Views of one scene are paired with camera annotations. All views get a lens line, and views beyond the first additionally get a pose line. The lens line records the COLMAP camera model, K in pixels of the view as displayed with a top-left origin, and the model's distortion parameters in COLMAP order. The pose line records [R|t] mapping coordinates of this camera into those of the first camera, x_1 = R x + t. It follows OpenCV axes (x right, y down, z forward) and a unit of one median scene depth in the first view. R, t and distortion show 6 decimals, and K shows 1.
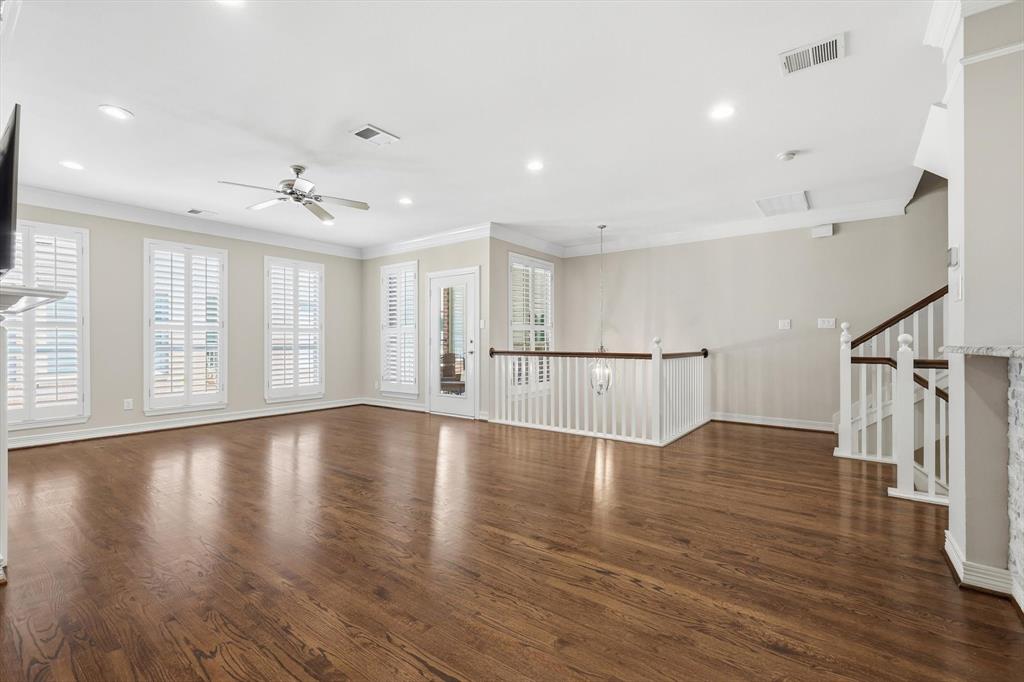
lens RADIAL K [[452.1, 0, 513.1], [0, 452.1, 344.8], [0, 0, 1]] dist [0.007943, 0.000236]
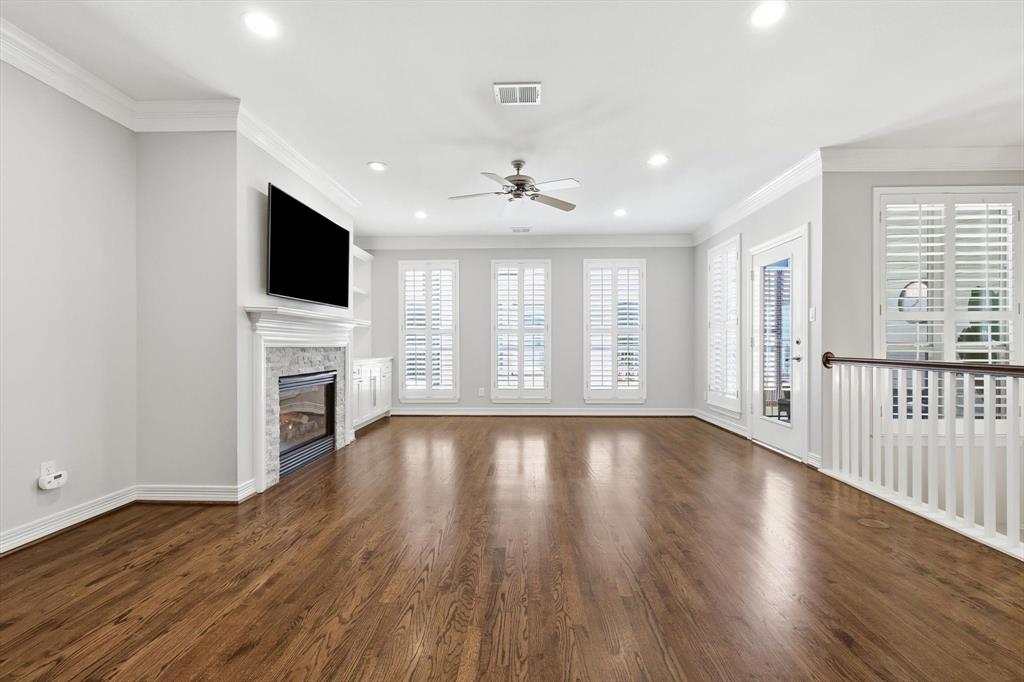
lens RADIAL K [[452.1, 0, 513.1], [0, 452.1, 344.8], [0, 0, 1]] dist [0.007943, 0.000236]
pose [[0.578359, 0.001338, -0.815782, 0.211977], [-0.004446, 0.999989, -0.001512, -0.000429], [0.815771, 0.004501, 0.578358, 0.297411]]
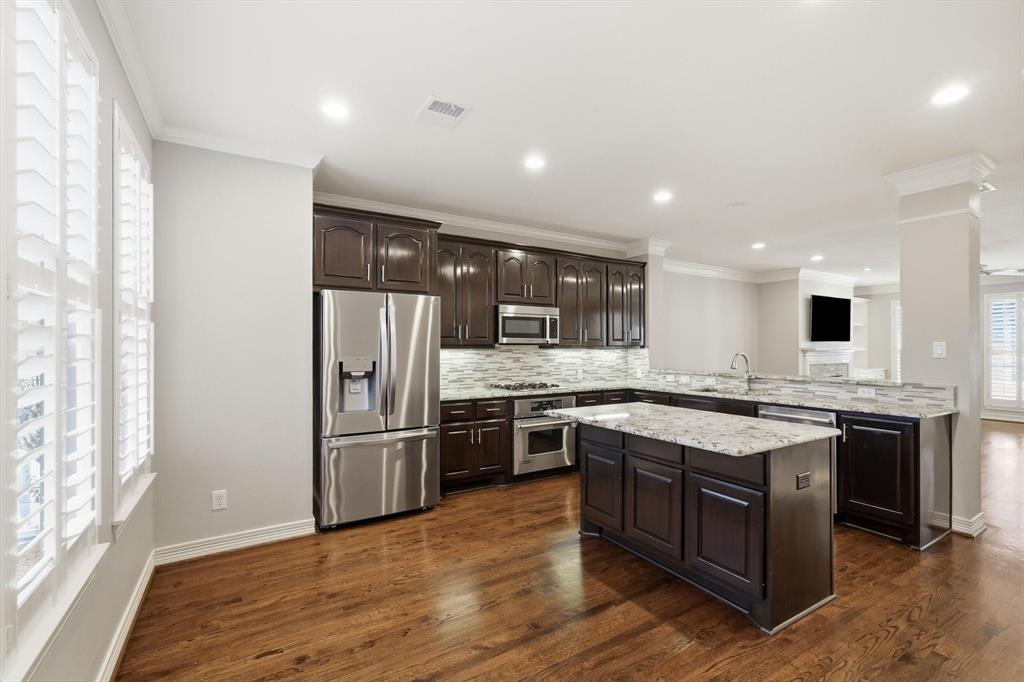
lens RADIAL K [[452.1, 0, 513.1], [0, 452.1, 344.8], [0, 0, 1]] dist [0.007943, 0.000236]
pose [[-0.356603, -0.004164, -0.934247, 1.090131], [-0.005659, 0.999981, -0.002297, -0.043135], [0.934239, 0.004468, -0.356620, 0.045788]]
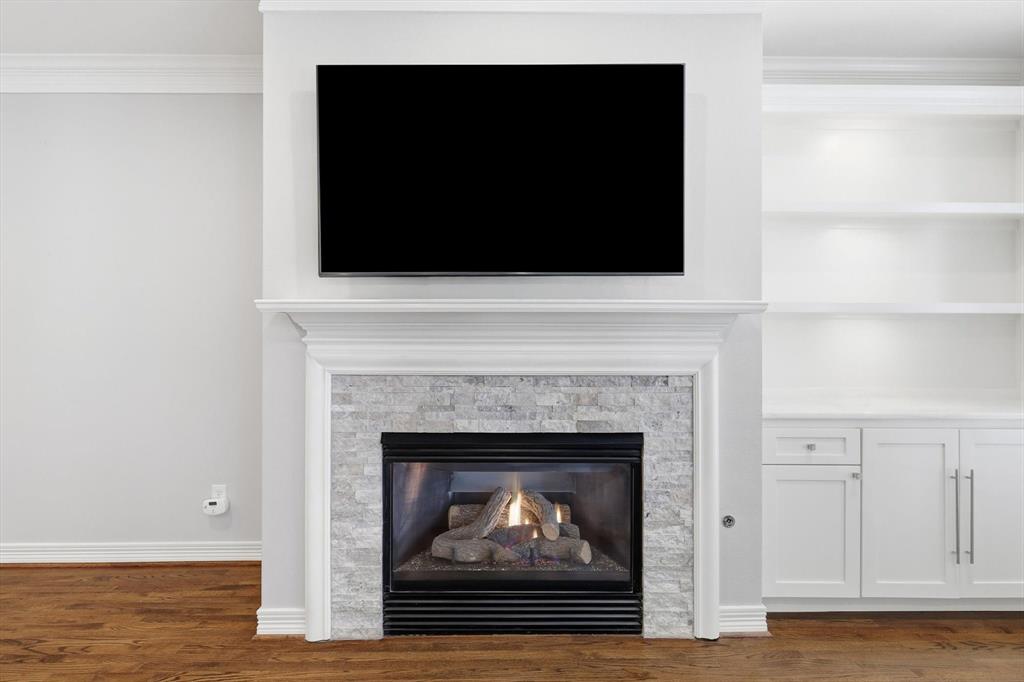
lens RADIAL K [[529.9, 0, 512.0], [0, 529.9, 341.0], [0, 0, 1]] dist [0.002085, 0.000318]
pose [[-0.785480, -0.002363, -0.618882, -0.283165], [-0.004230, 0.999990, 0.001551, -0.019387], [0.618872, 0.003836, -0.785482, 0.709331]]
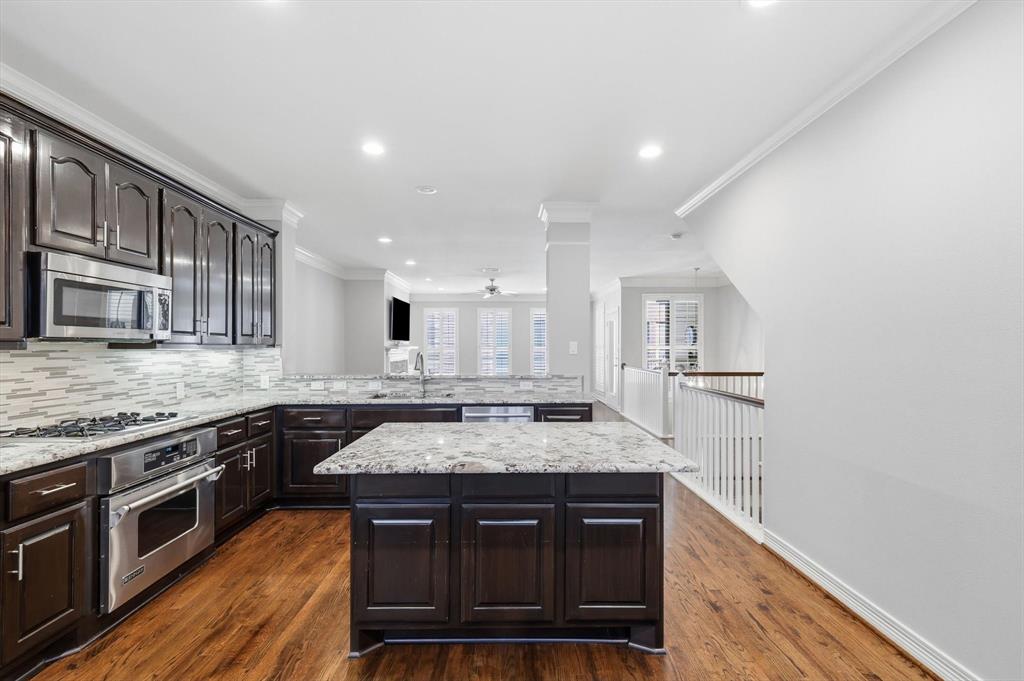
lens RADIAL K [[452.1, 0, 513.1], [0, 452.1, 344.3], [0, 0, 1]] dist [0.007943, 0.000236]
pose [[0.620791, -0.002224, -0.783973, 0.883520], [-0.005045, 0.999964, -0.006831, -0.041692], [0.783960, 0.008196, 0.620757, -0.180457]]
